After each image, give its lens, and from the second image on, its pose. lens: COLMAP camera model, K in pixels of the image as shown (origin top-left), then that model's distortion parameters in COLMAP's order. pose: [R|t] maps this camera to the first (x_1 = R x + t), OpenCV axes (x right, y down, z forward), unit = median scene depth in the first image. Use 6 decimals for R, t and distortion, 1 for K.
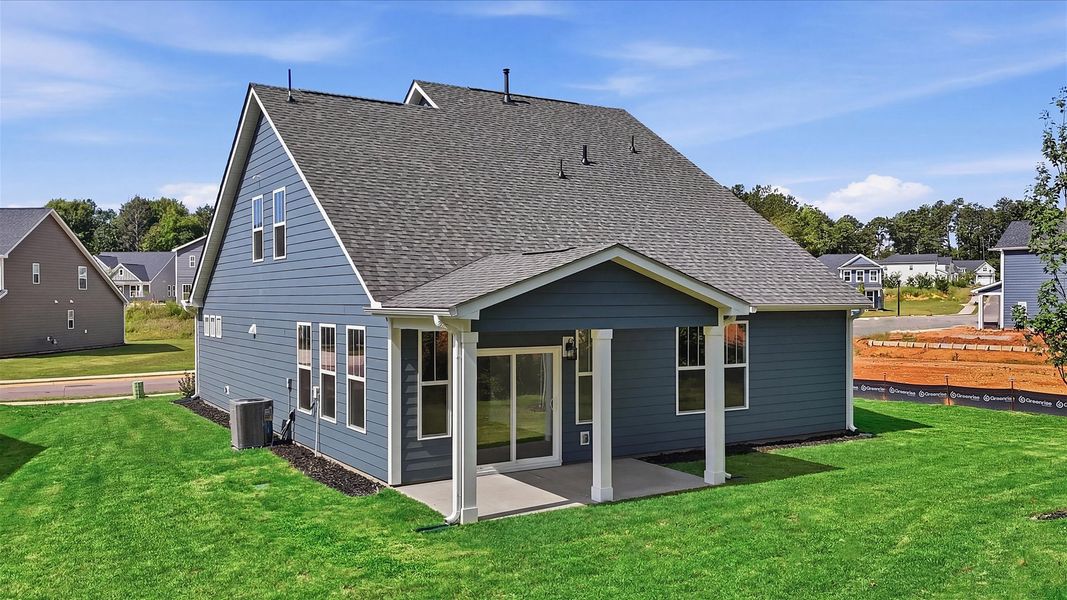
lens RADIAL K [[893.4, 0, 532.2], [0, 893.4, 297.6], [0, 0, 1]] dist [0.071618, 0.001474]
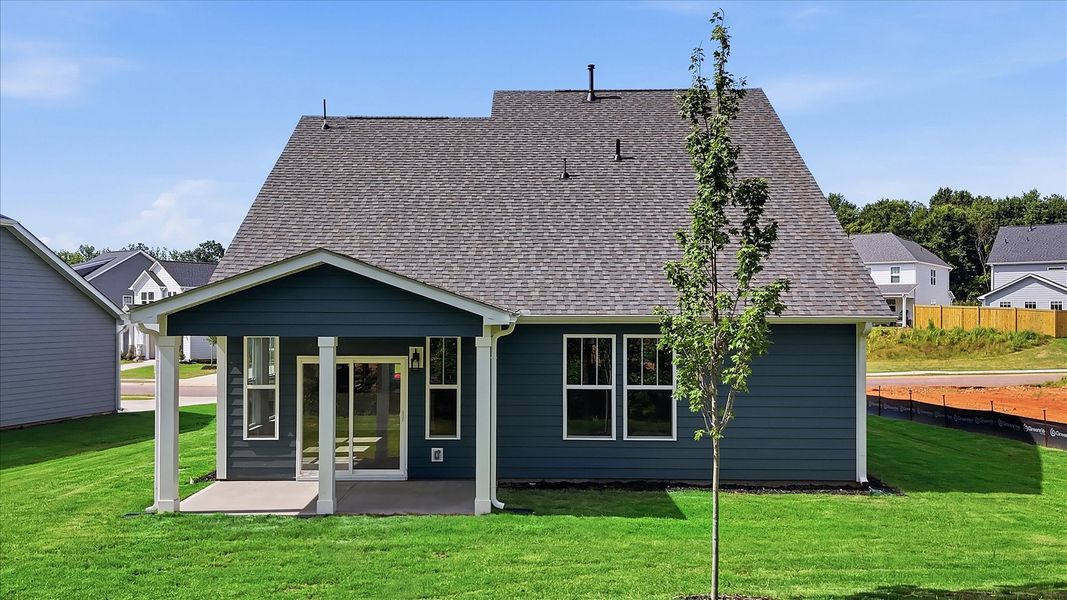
lens RADIAL K [[844.6, 0, 525.3], [0, 844.6, 302.7], [0, 0, 1]] dist [0.072821, -0.003156]
pose [[0.837988, 0.006381, -0.545652, 0.583864], [-0.003126, 0.999971, 0.006894, -0.009486], [0.545680, -0.004071, 0.837984, 0.279455]]
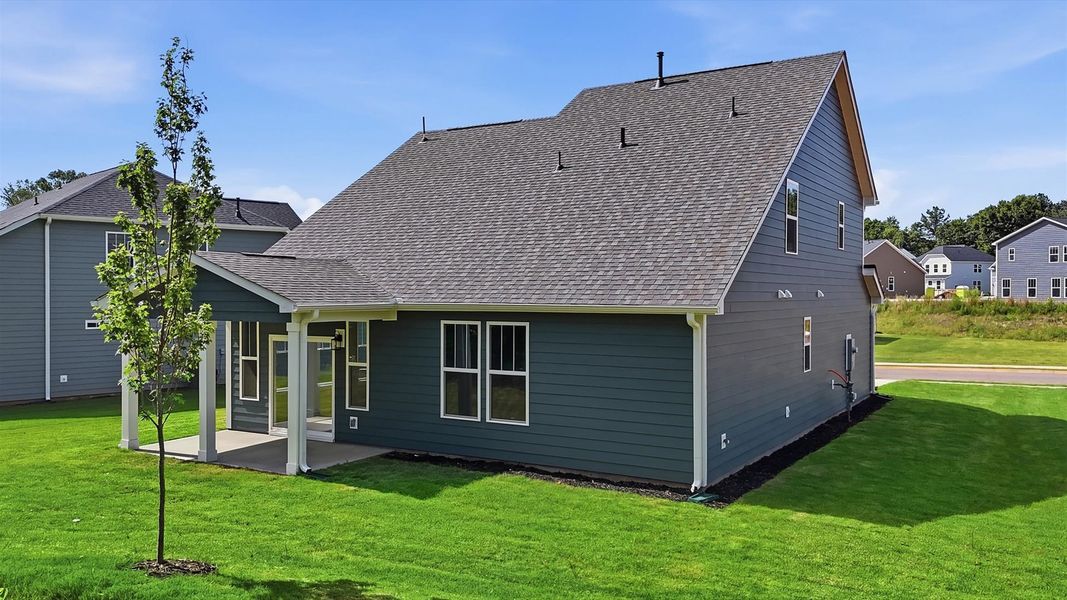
lens RADIAL K [[844.6, 0, 540.4], [0, 844.6, 297.8], [0, 0, 1]] dist [0.072821, -0.003156]
pose [[0.452626, 0.009191, -0.891653, 1.016550], [-0.002443, 0.999956, 0.009067, -0.005496], [0.891697, -0.001925, 0.452628, 0.683695]]
